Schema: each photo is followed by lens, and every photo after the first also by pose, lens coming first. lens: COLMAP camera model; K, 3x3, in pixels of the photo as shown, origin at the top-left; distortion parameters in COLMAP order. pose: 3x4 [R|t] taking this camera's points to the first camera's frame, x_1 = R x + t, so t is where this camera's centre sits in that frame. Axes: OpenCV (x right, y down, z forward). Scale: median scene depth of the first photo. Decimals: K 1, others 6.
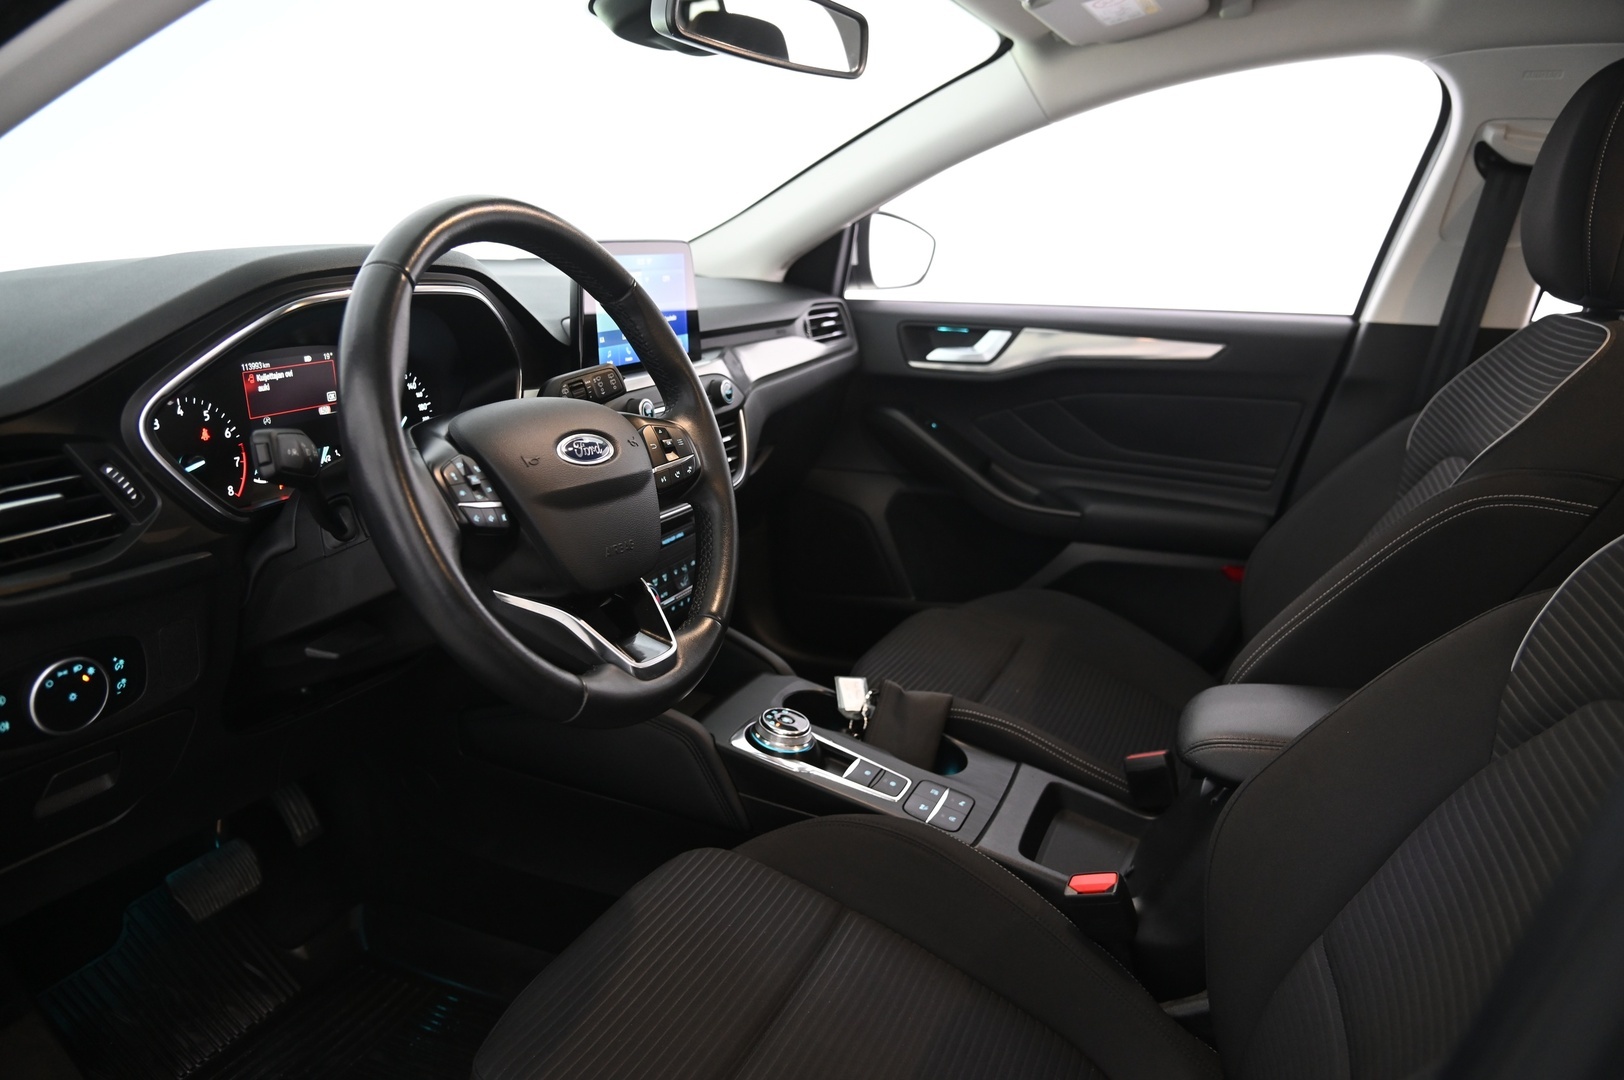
lens RADIAL K [[1127.8, 0, 812.0], [0, 1127.8, 540.0], [0, 0, 1]] dist [-0.132184, 0.085760]
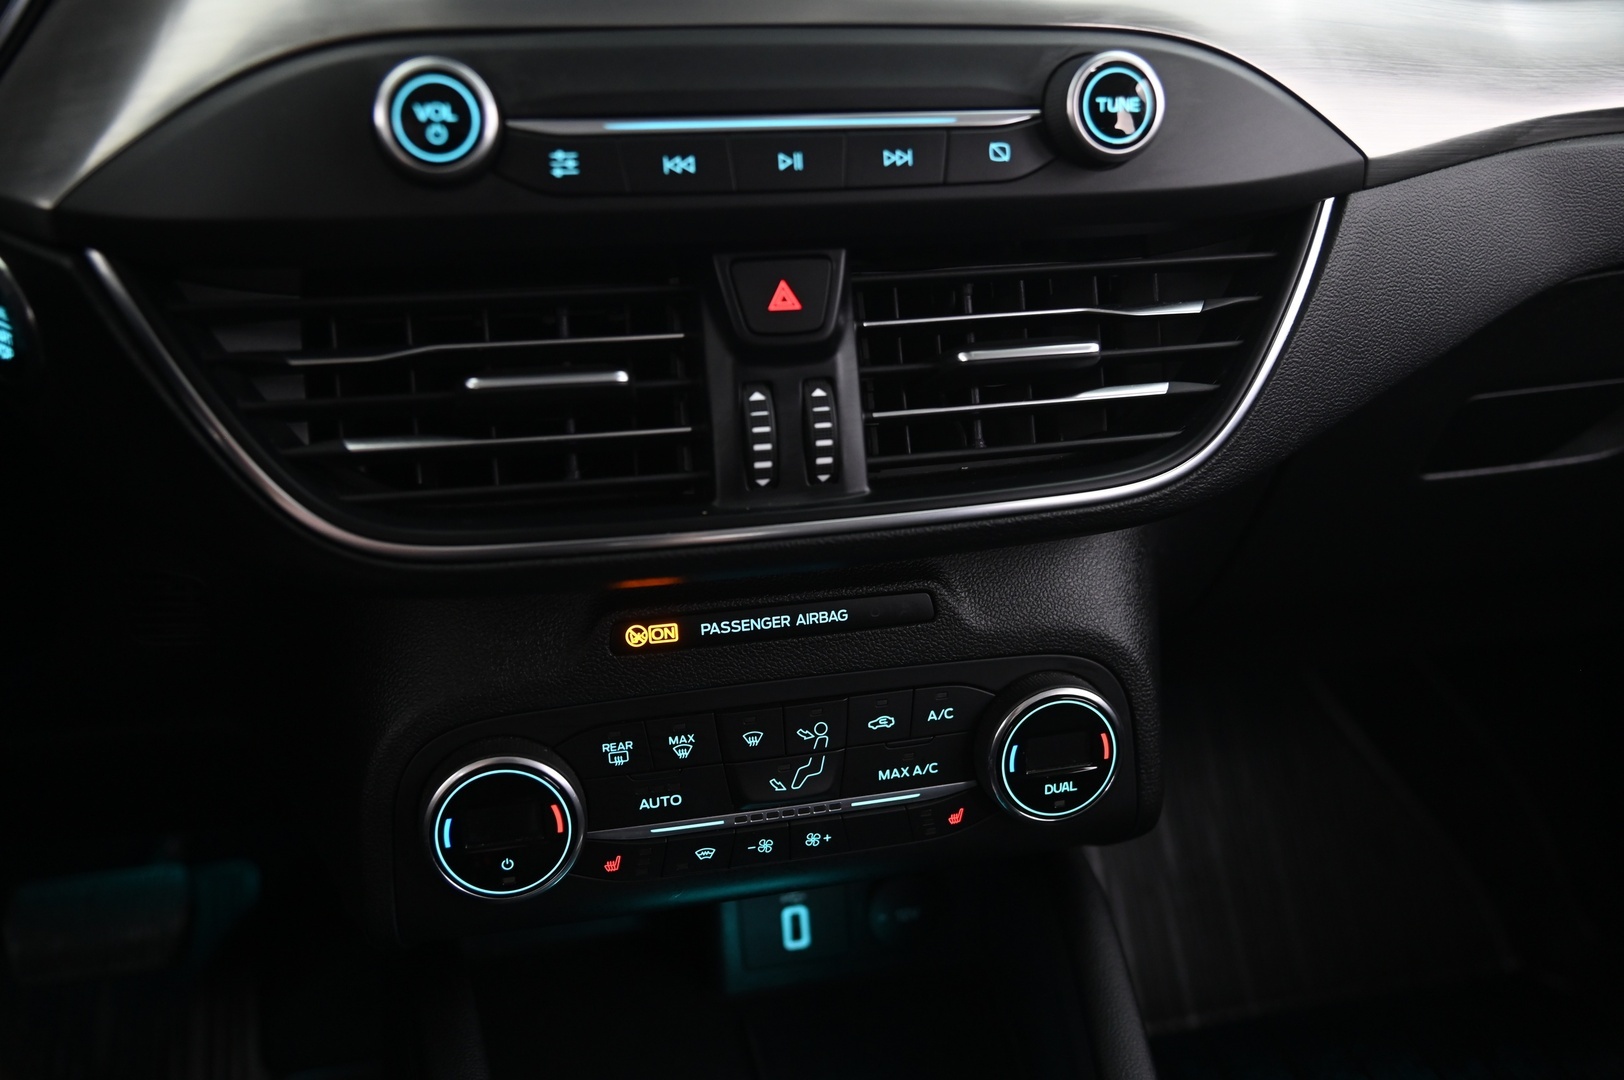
lens RADIAL K [[1351.2, 0, 812.0], [0, 1351.2, 540.0], [0, 0, 1]] dist [-0.055892, 0.081121]
pose [[0.584412, 0.289585, -0.758026, 0.144008], [-0.198154, 0.956803, 0.212752, -0.104394], [0.786891, 0.025871, 0.616549, 0.889227]]
